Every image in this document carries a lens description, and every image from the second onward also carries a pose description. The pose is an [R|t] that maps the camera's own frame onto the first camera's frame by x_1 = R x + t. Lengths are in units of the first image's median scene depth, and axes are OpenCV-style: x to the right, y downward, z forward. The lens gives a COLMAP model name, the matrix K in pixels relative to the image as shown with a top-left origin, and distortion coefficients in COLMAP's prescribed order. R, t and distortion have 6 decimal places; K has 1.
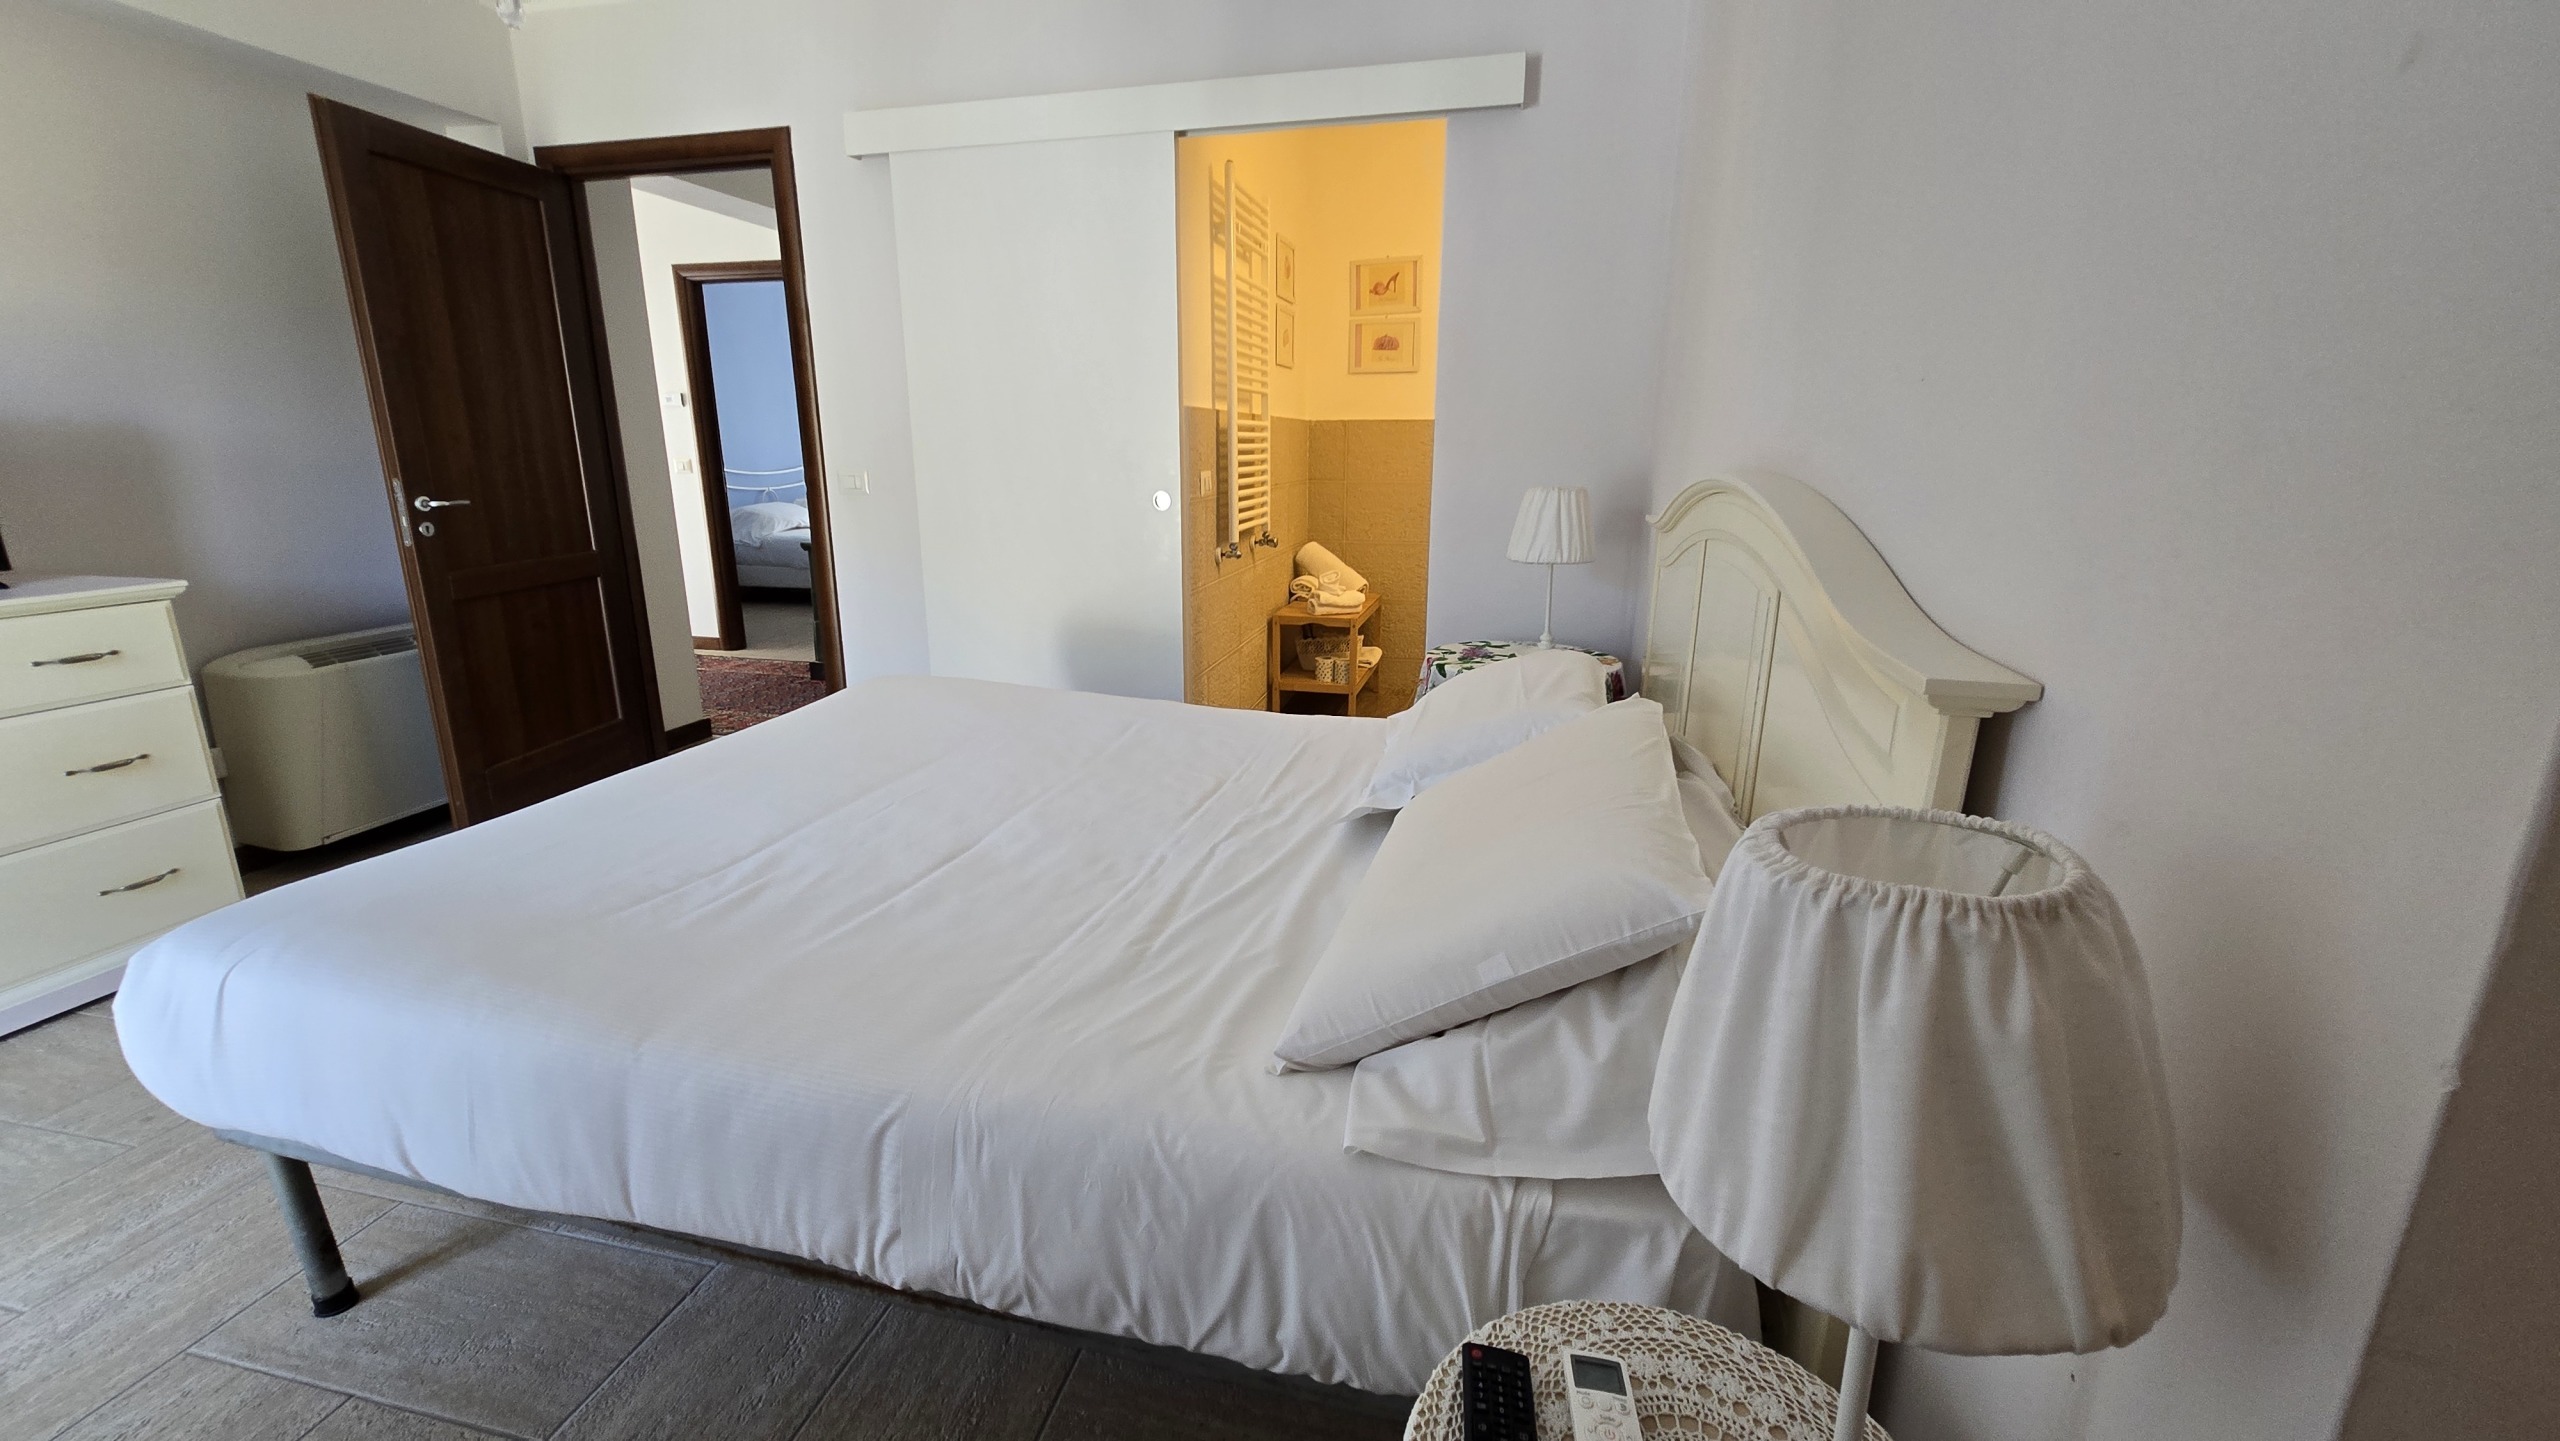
lens RADIAL K [[1042.0, 0, 1270.6], [0, 1042.0, 723.5], [0, 0, 1]] dist [-0.003507, 0.001920]
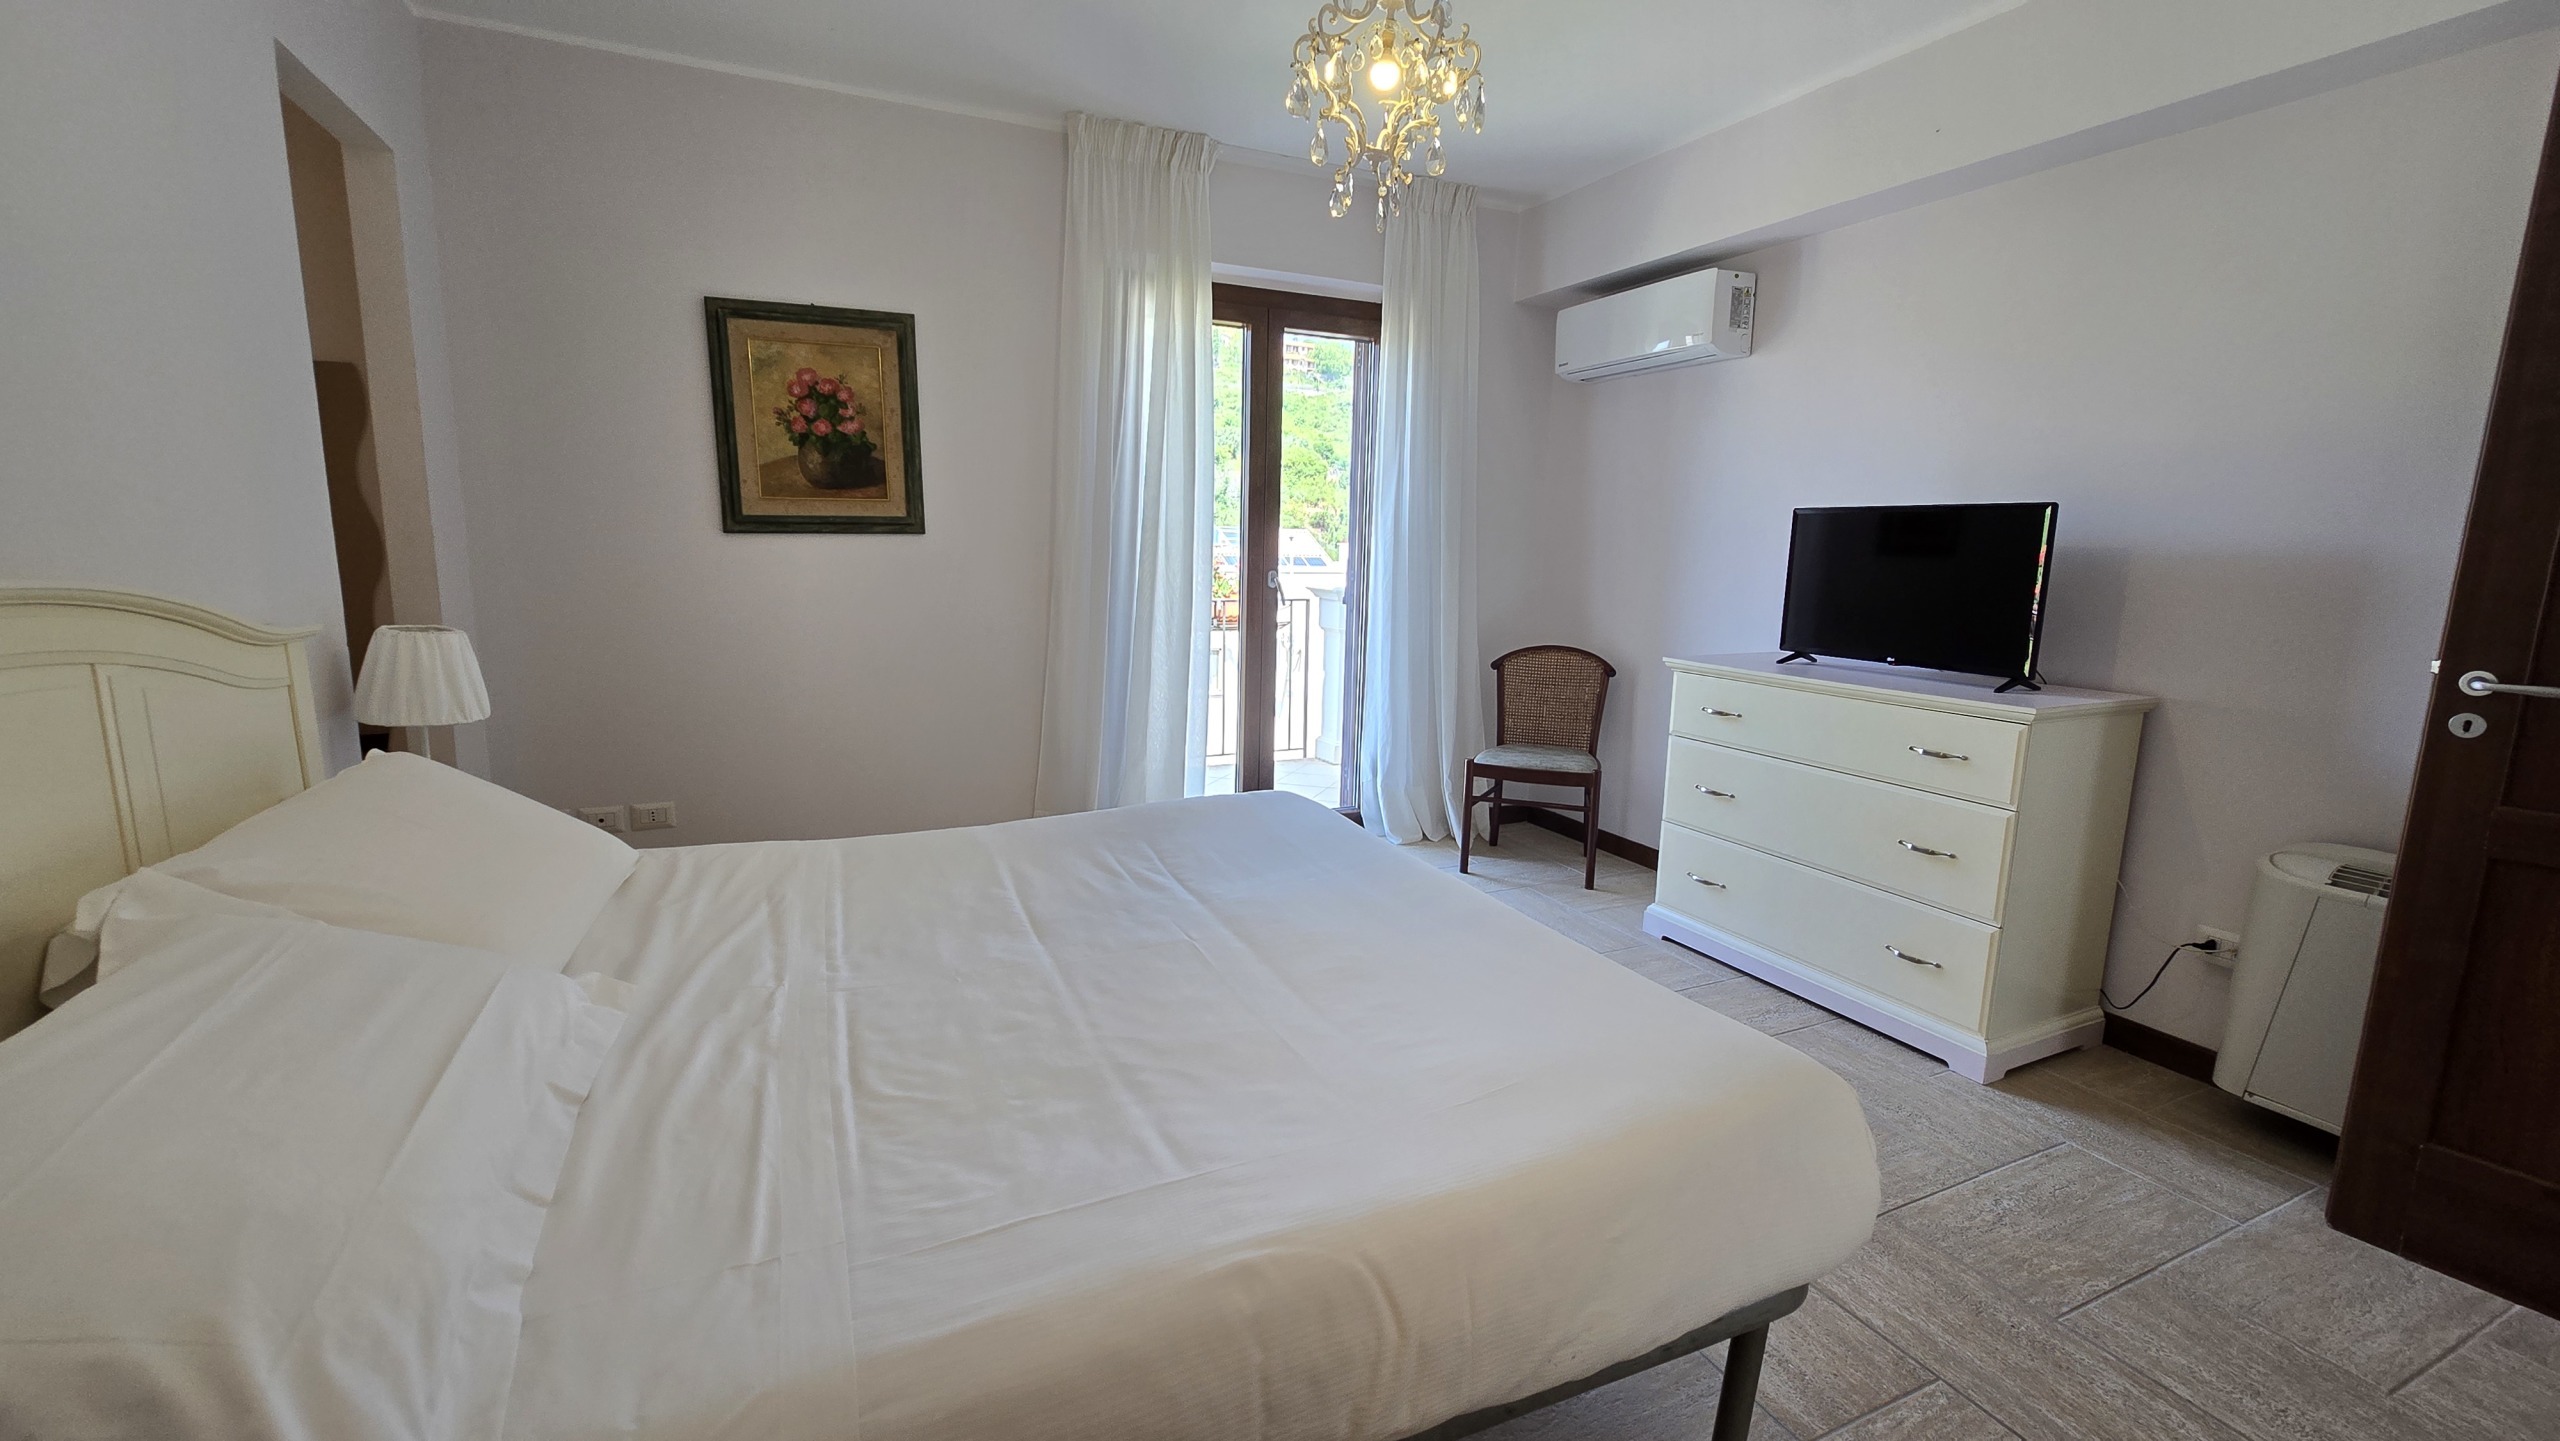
lens RADIAL K [[1042.0, 0, 1263.7], [0, 1042.0, 718.9], [0, 0, 1]] dist [-0.003507, 0.001920]
pose [[-0.792711, 0.084745, -0.603679, 0.122668], [-0.178605, 0.914545, 0.362916, -0.435196], [0.582846, 0.395507, -0.709834, 1.573667]]
